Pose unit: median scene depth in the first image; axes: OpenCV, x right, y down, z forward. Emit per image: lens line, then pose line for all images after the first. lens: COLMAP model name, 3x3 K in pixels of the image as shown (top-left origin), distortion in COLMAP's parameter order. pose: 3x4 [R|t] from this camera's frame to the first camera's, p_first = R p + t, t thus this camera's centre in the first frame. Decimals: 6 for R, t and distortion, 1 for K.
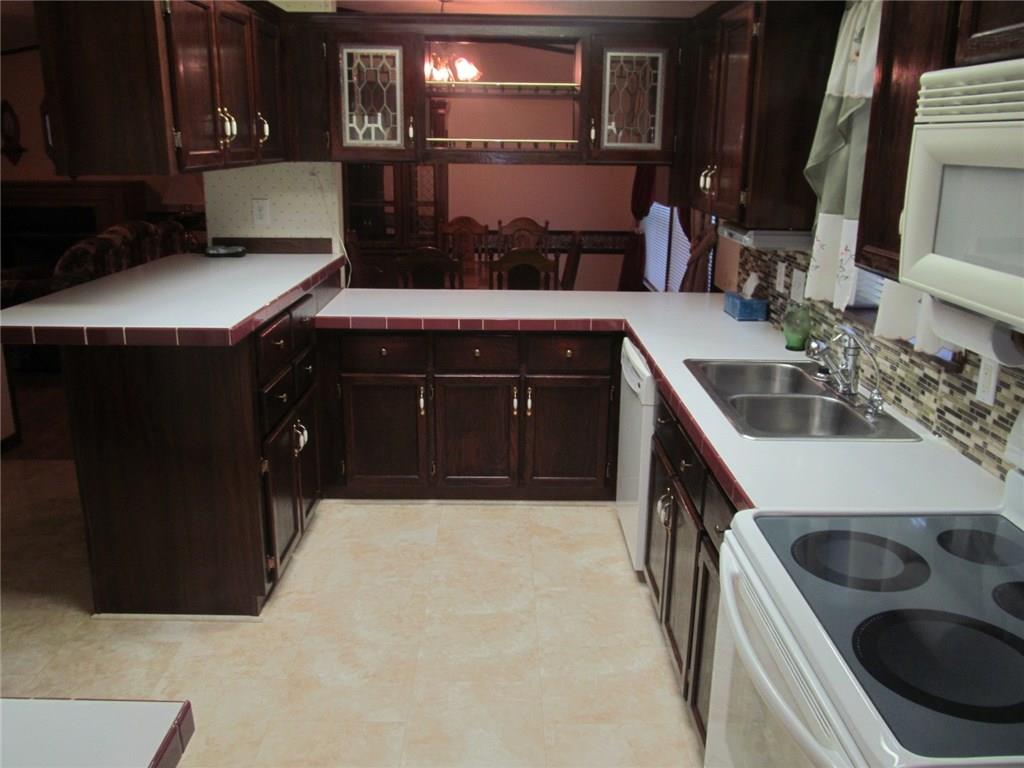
lens RADIAL K [[849.3, 0, 512.0], [0, 849.3, 384.0], [0, 0, 1]] dist [-0.051712, 0.012917]
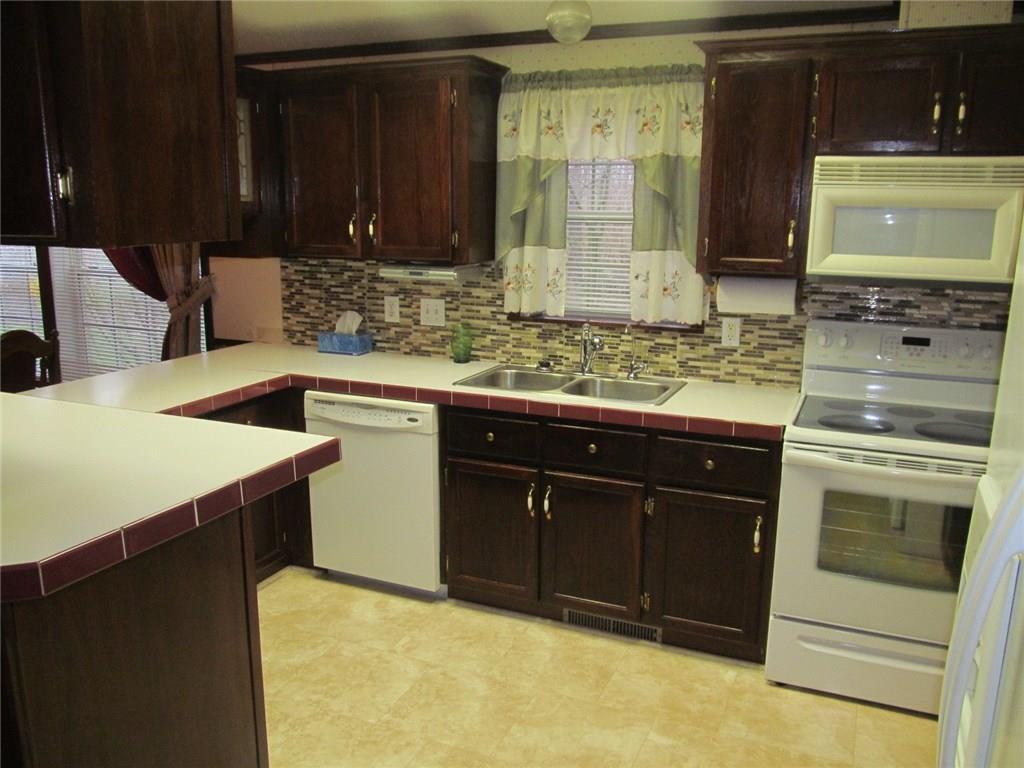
lens RADIAL K [[849.3, 0, 512.0], [0, 849.3, 384.0], [0, 0, 1]] dist [-0.051712, 0.012917]
pose [[0.412995, -0.198803, 0.888770, -0.897255], [0.247602, 0.963636, 0.100493, -0.144301], [-0.876429, 0.178559, 0.447201, 0.502861]]
